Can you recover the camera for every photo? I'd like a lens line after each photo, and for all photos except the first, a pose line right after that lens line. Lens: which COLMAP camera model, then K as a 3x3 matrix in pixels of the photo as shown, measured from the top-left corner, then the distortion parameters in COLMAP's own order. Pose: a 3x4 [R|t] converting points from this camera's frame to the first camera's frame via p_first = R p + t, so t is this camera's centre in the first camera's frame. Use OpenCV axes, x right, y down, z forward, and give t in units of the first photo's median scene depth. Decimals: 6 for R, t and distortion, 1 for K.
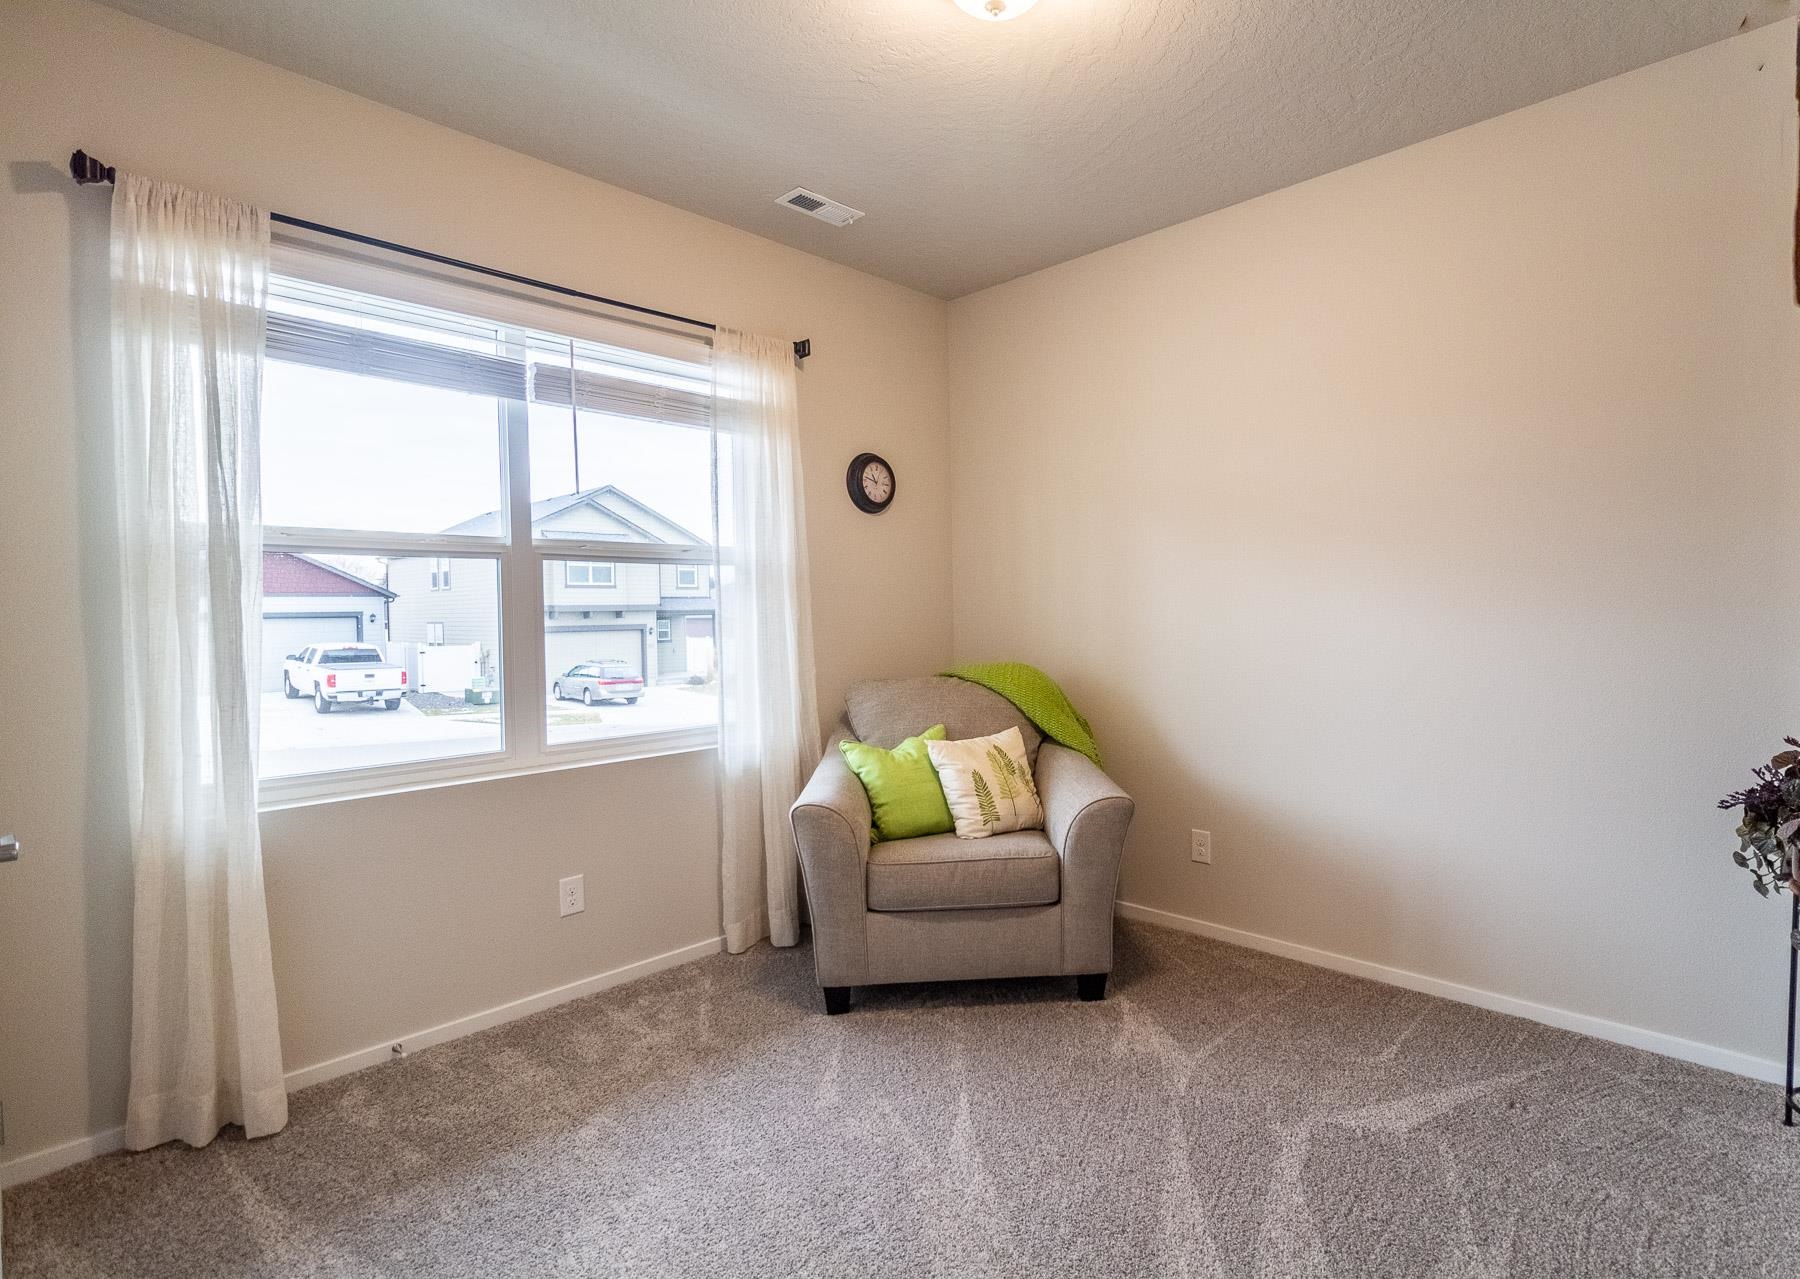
lens RADIAL K [[917.3, 0, 900.0], [0, 917.3, 639.5], [0, 0, 1]] dist [-0.001895, 0.000069]
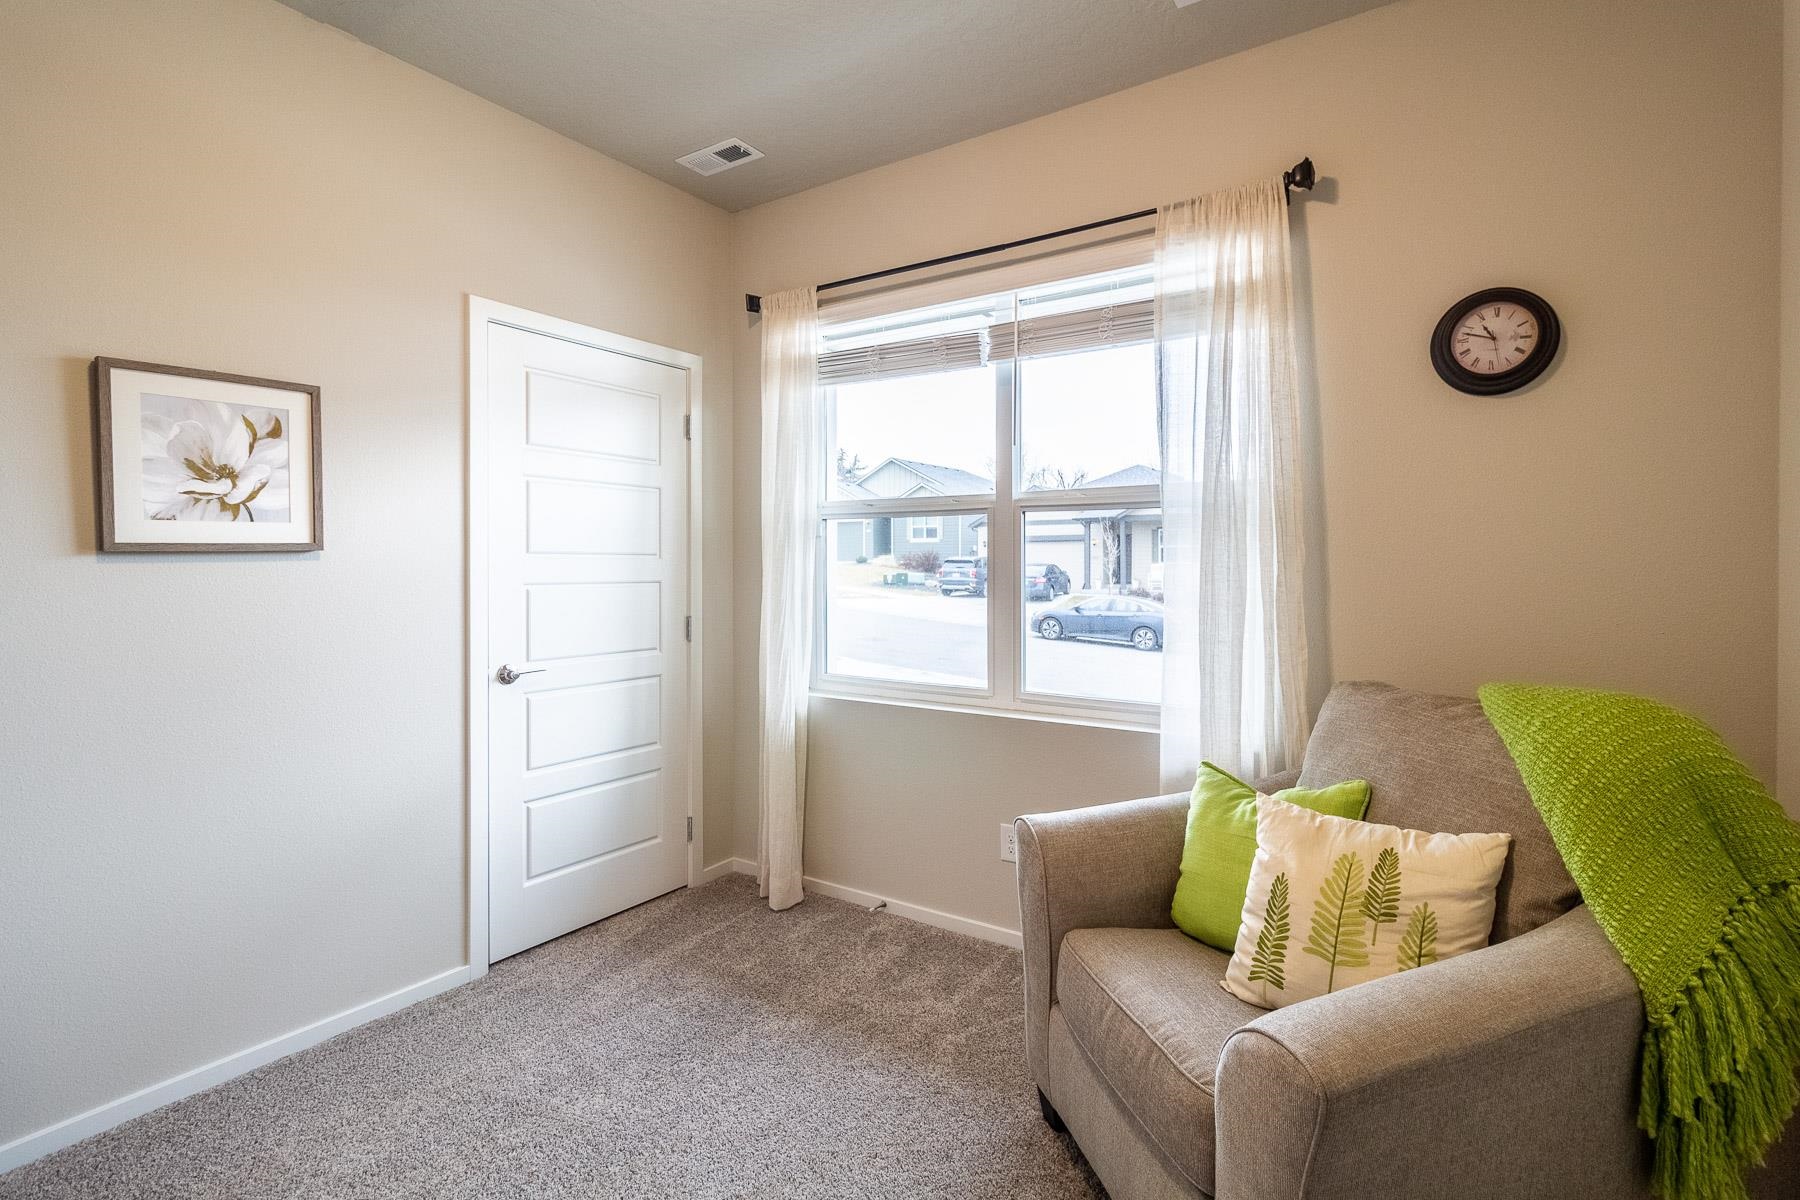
lens RADIAL K [[837.1, 0, 905.9], [0, 837.1, 570.0], [0, 0, 1]] dist [-0.000340, -0.000051]
pose [[0.200363, 0.026722, -0.979357, 0.501053], [-0.028611, 0.999361, 0.021414, -0.037695], [0.979304, 0.023729, 0.200999, 0.675969]]
